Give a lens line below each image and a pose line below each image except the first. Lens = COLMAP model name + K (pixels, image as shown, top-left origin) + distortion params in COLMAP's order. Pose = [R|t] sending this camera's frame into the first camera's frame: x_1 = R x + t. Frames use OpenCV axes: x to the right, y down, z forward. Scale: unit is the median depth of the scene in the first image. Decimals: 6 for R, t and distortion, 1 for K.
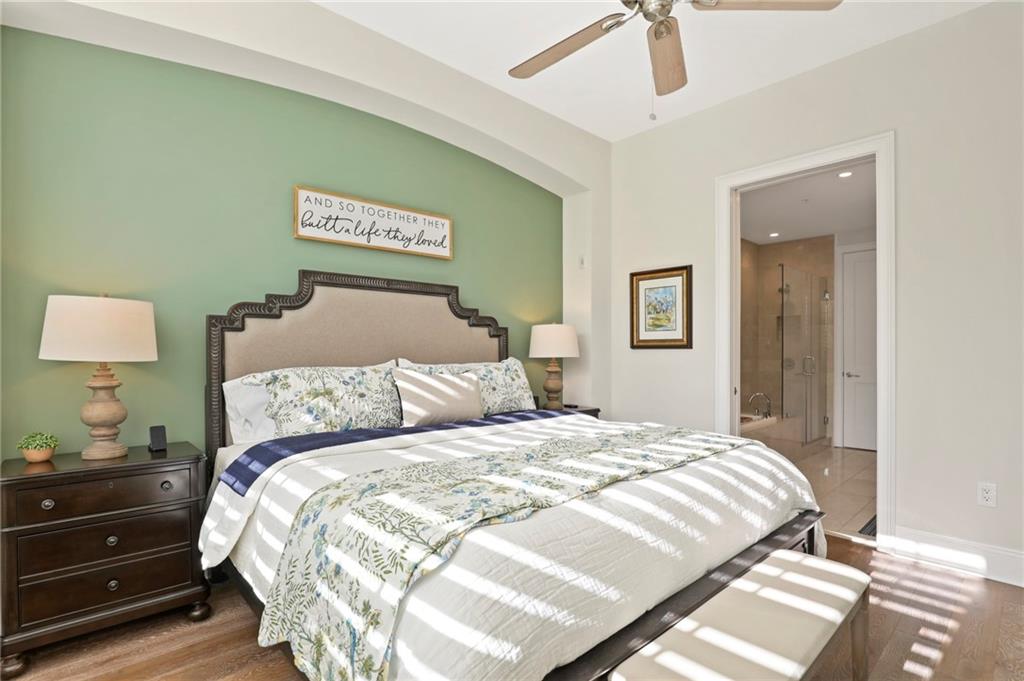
lens RADIAL K [[477.7, 0, 512.2], [0, 477.7, 344.8], [0, 0, 1]] dist [-0.015471, 0.000818]
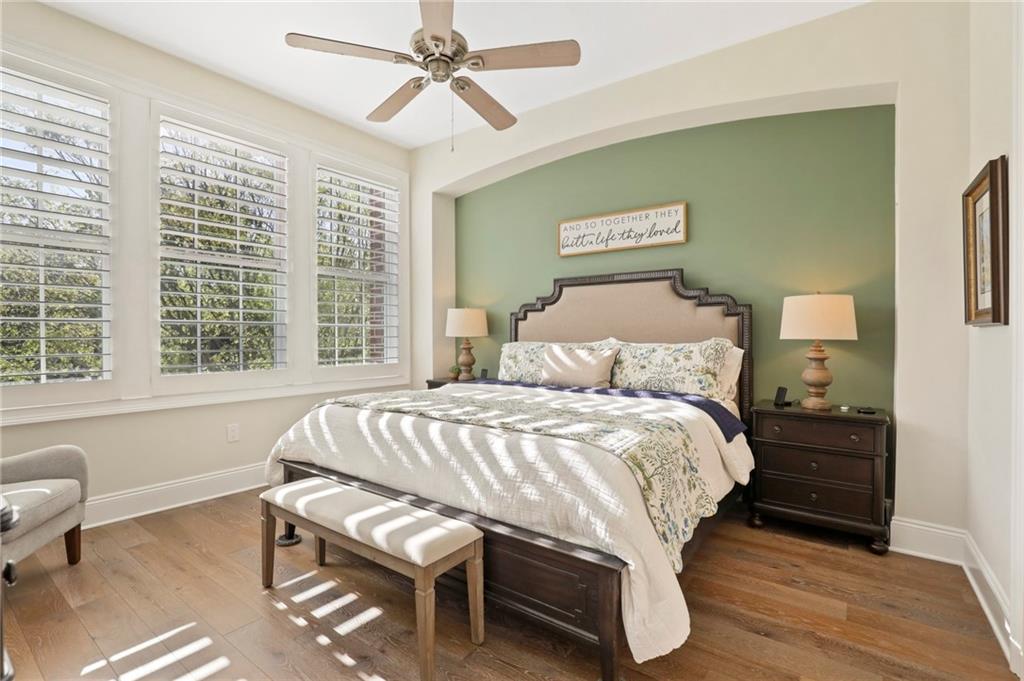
lens RADIAL K [[477.7, 0, 541.5], [0, 477.7, 336.8], [0, 0, 1]] dist [-0.015471, 0.000818]
pose [[0.239700, 0.016049, -0.970714, 0.997738], [0.017713, 0.999625, 0.020901, -0.002487], [0.970686, -0.022204, 0.239325, 0.560344]]
